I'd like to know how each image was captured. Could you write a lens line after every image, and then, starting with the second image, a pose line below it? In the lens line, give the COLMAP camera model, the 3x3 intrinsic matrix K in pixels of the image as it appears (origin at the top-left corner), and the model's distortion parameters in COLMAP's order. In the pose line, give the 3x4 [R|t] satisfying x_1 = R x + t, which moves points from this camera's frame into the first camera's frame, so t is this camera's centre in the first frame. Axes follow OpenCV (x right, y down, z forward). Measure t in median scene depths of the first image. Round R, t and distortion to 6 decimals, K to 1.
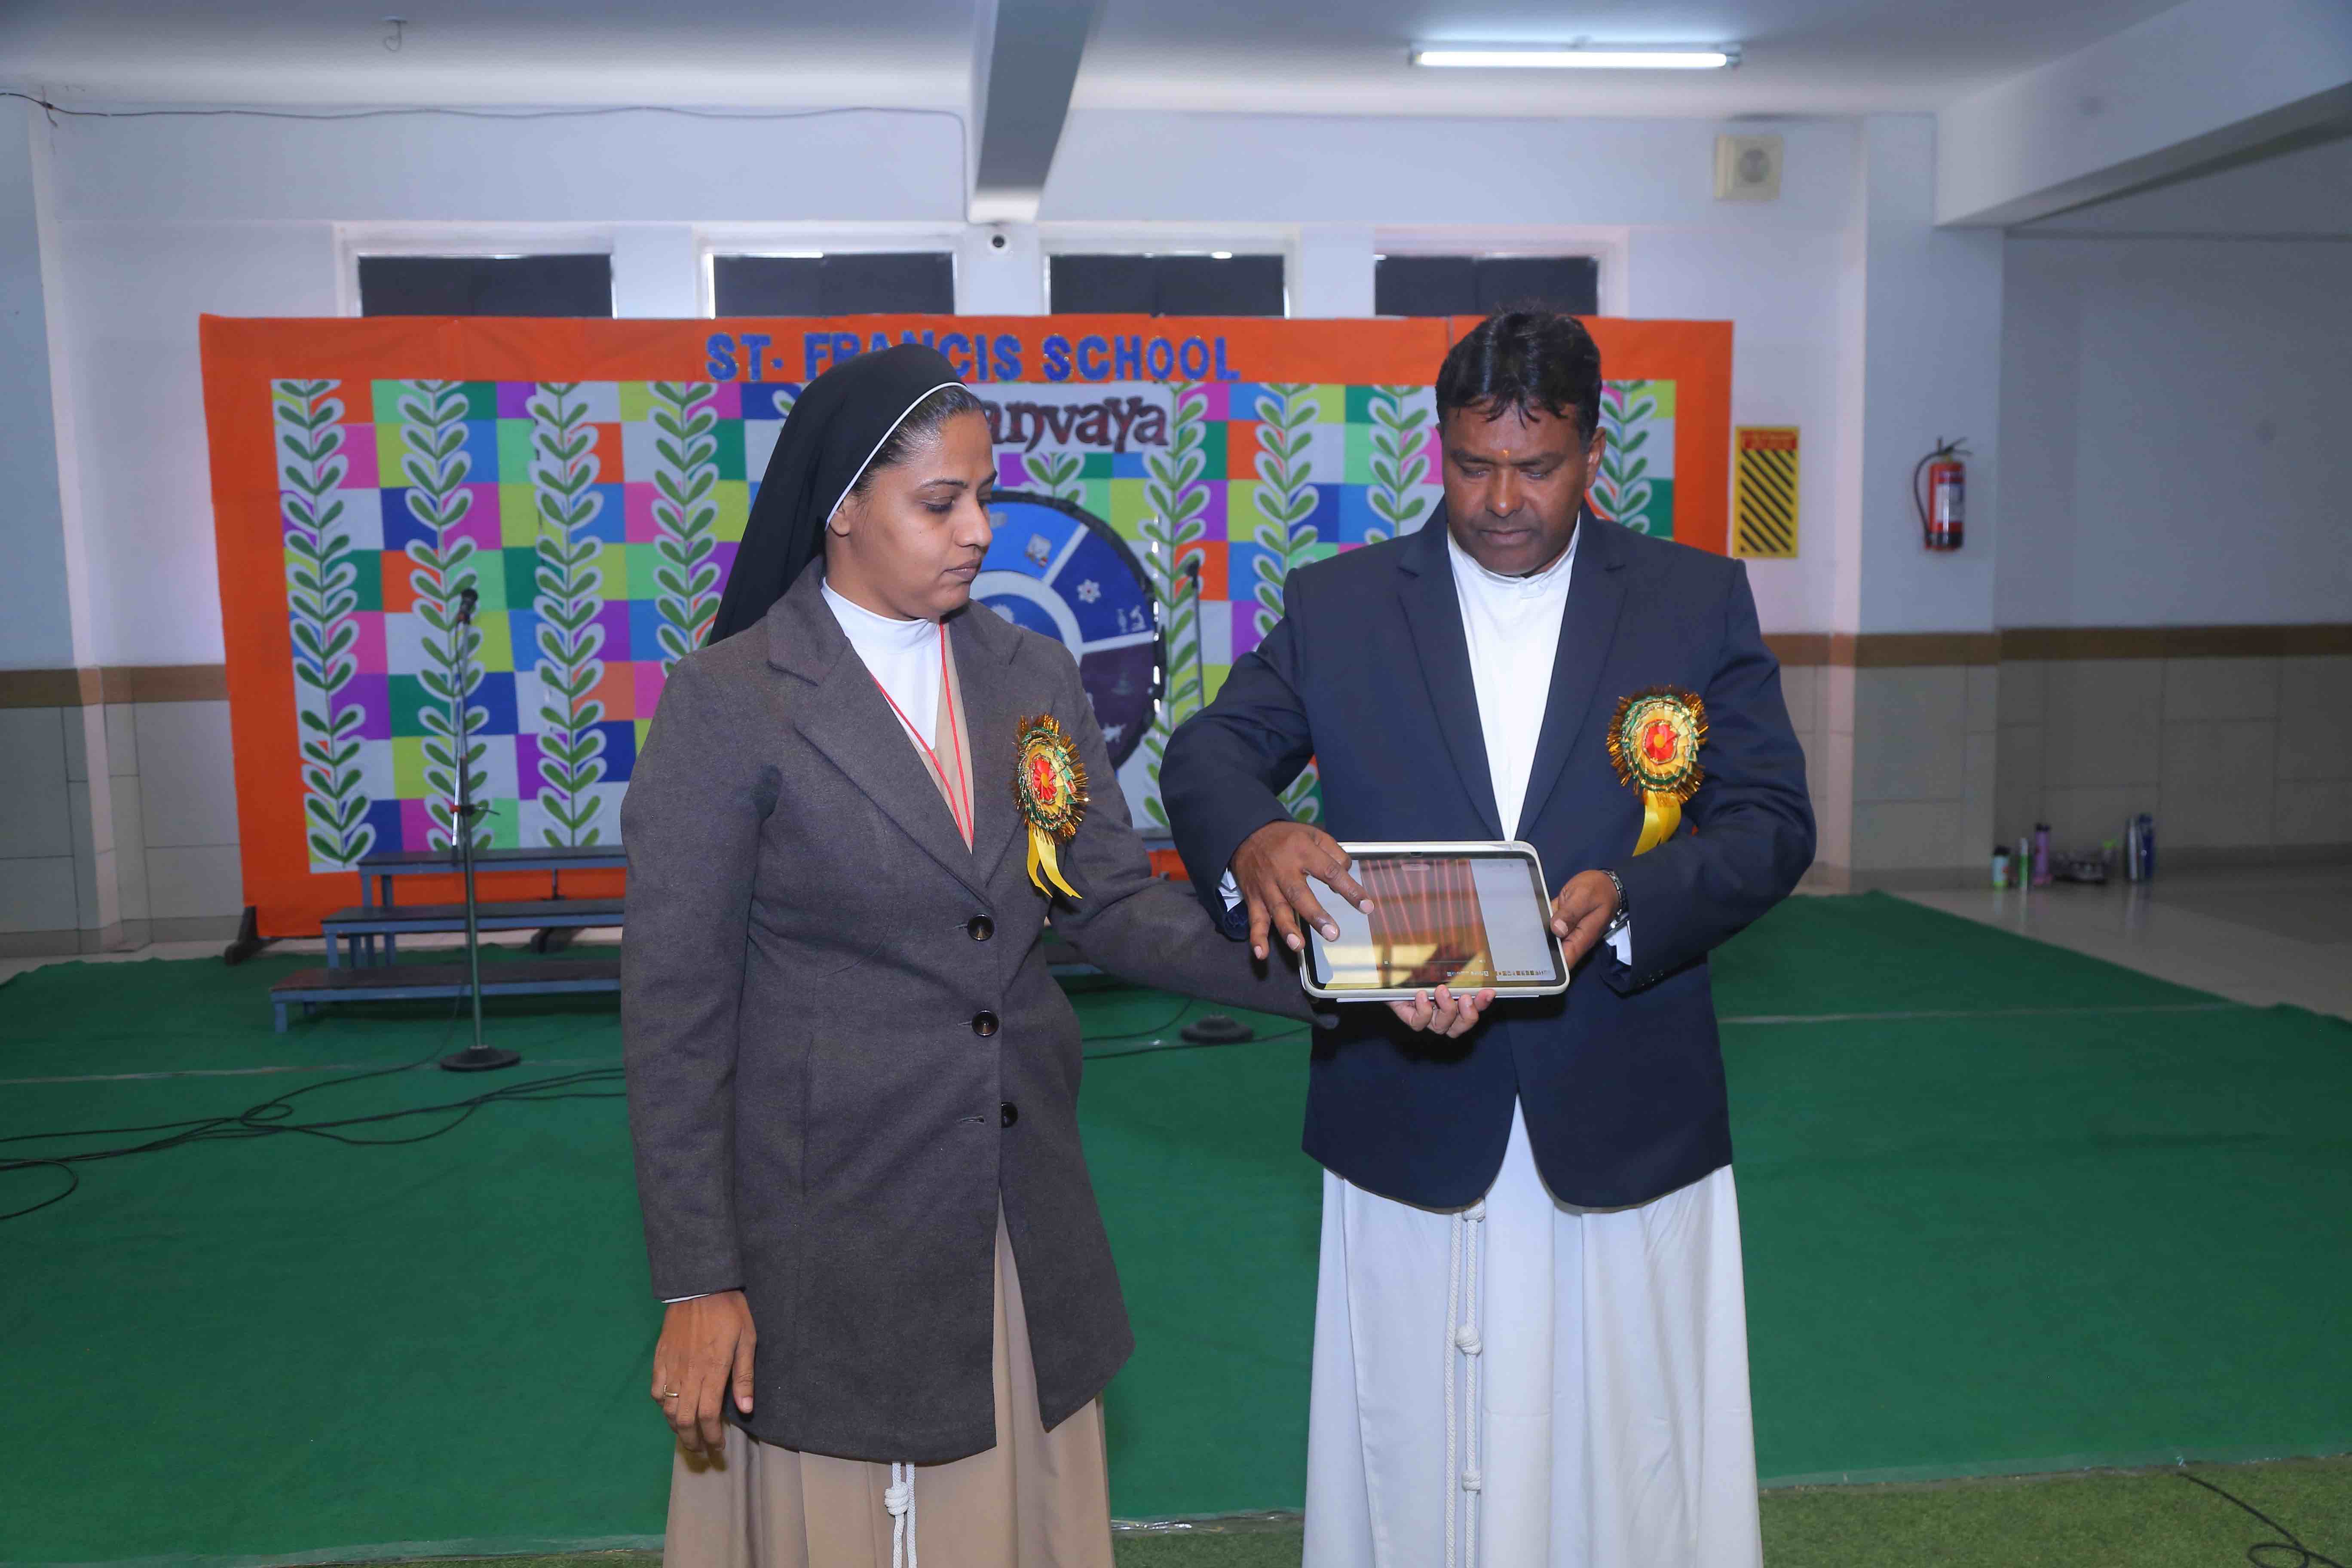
lens RADIAL K [[1908.8, 0, 1180.6], [0, 1908.8, 794.9], [0, 0, 1]] dist [-0.066873, 0.086370]
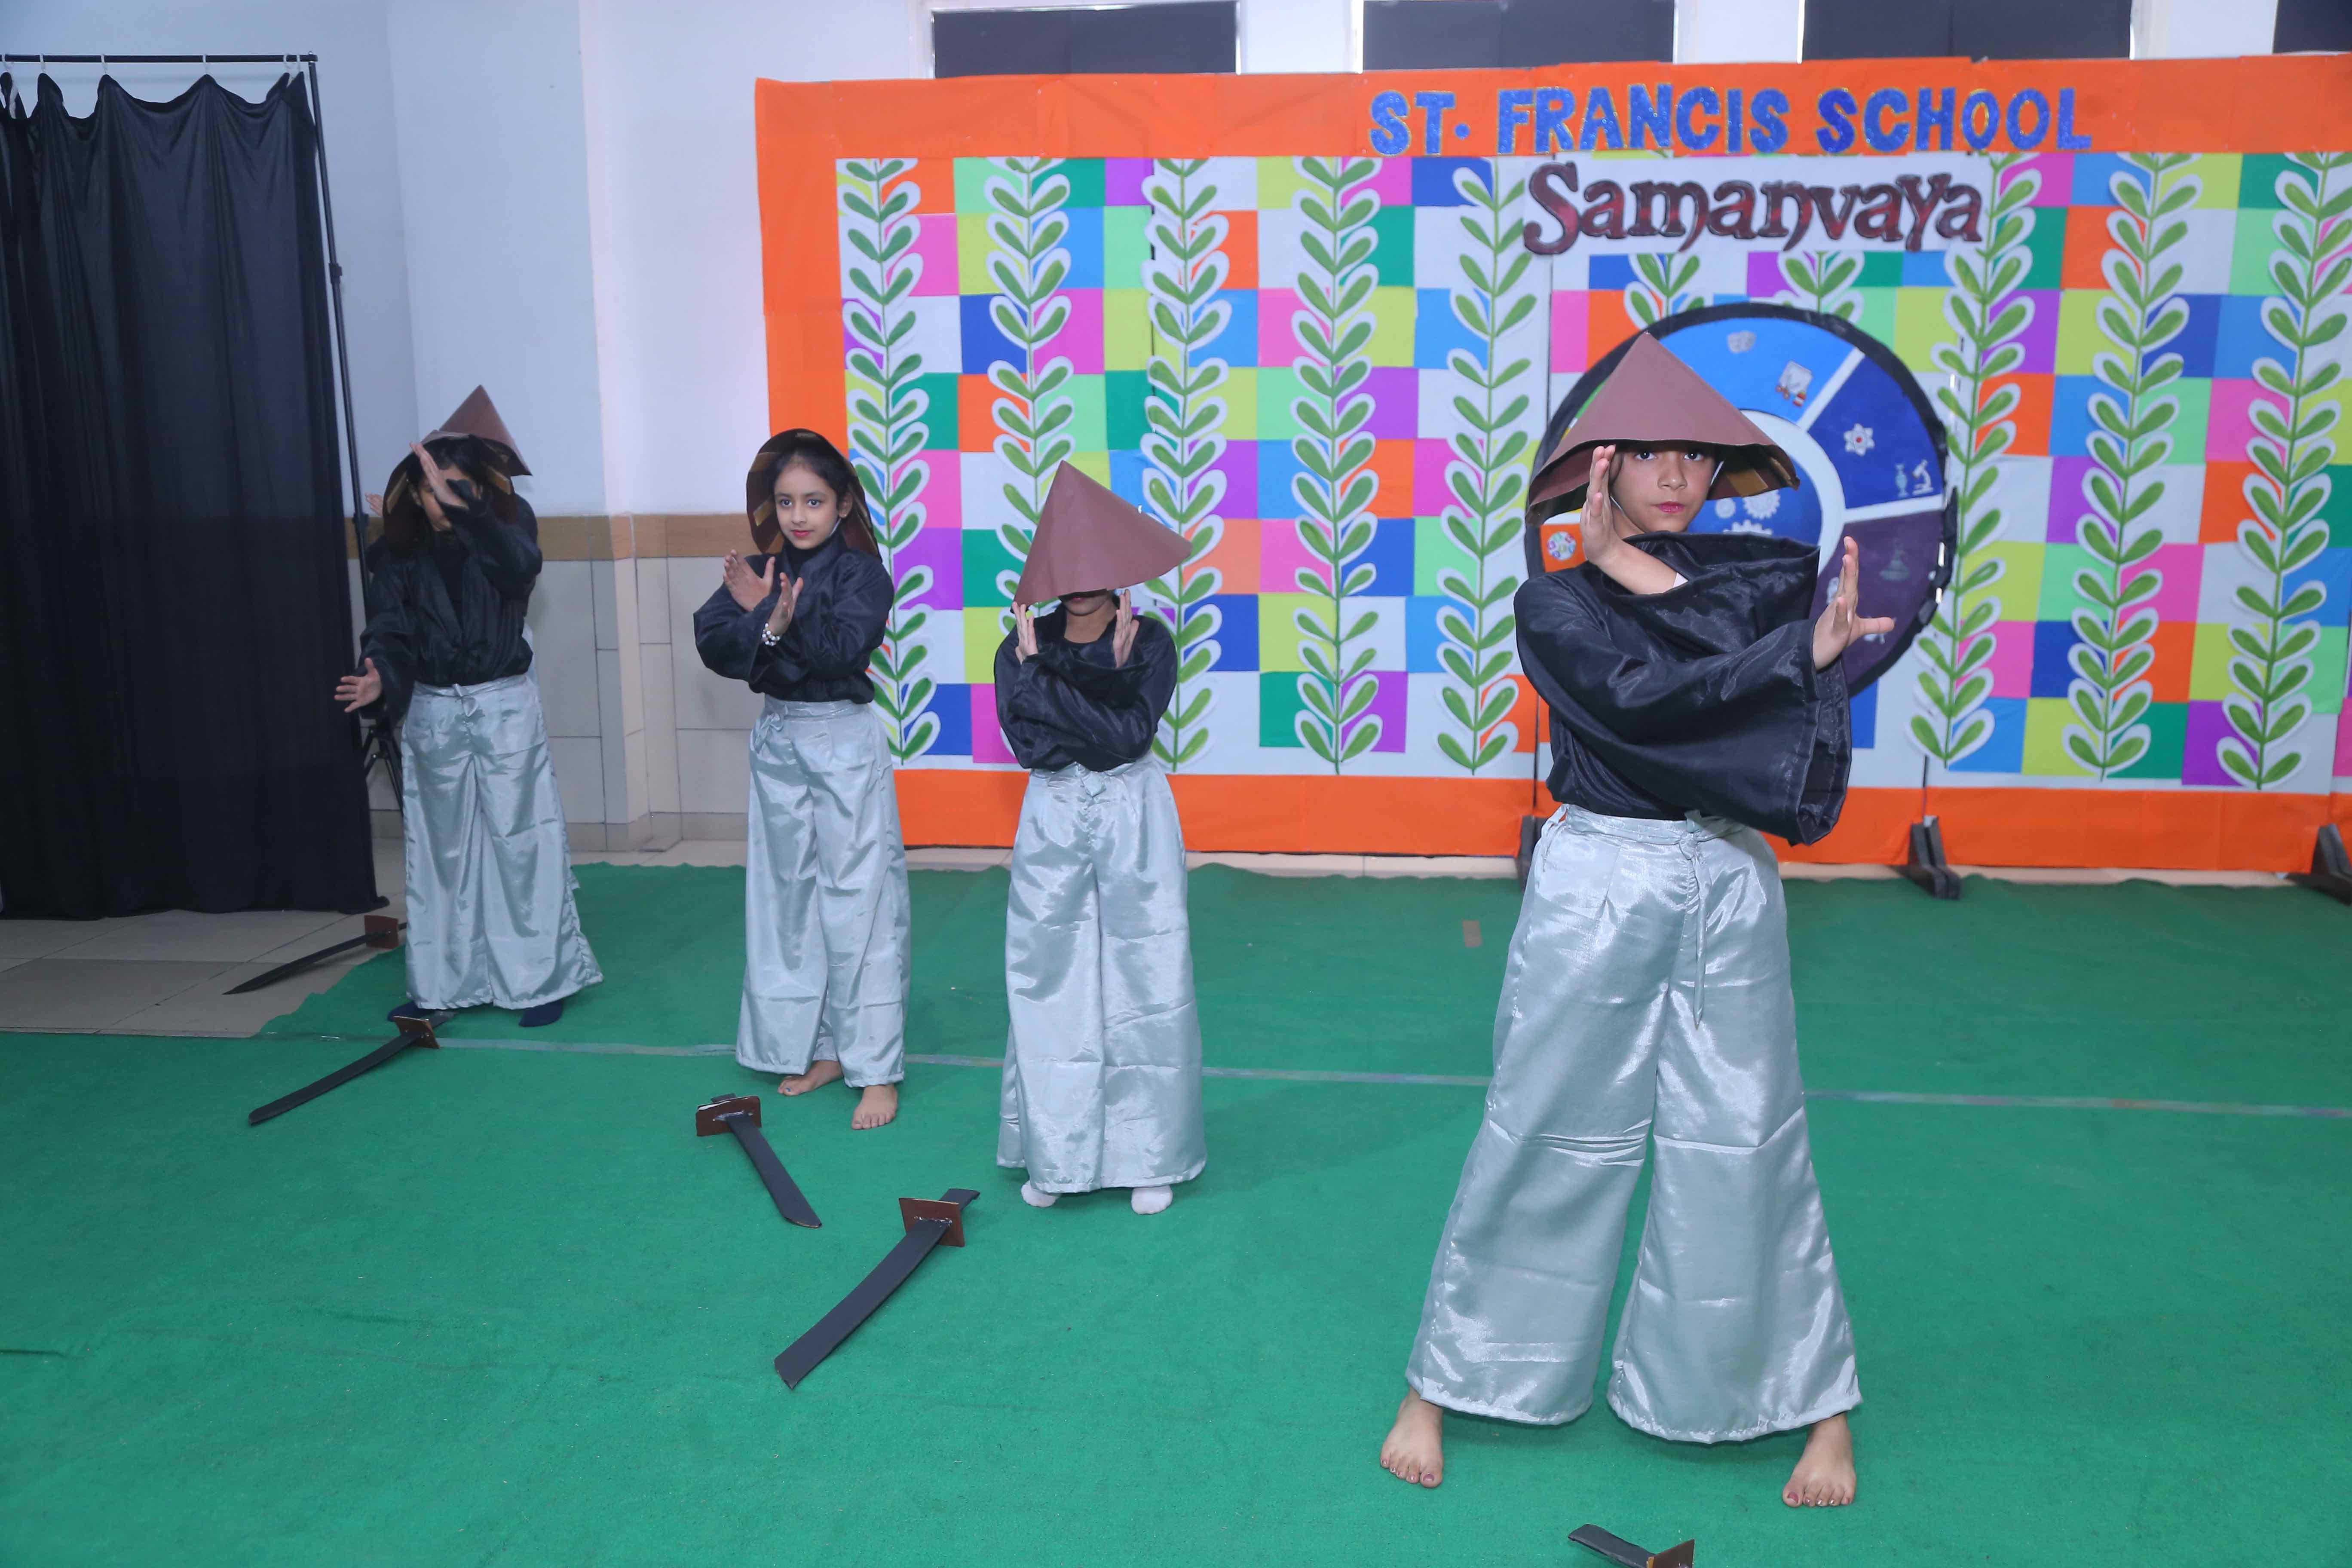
lens RADIAL K [[1908.8, 0, 1190.2], [0, 1908.8, 789.2], [0, 0, 1]] dist [-0.066873, 0.086370]
pose [[0.977024, 0.048830, -0.207459, -0.145024], [-0.034755, 0.996874, 0.070954, -0.013713], [0.210275, -0.062113, 0.975667, 0.213313]]
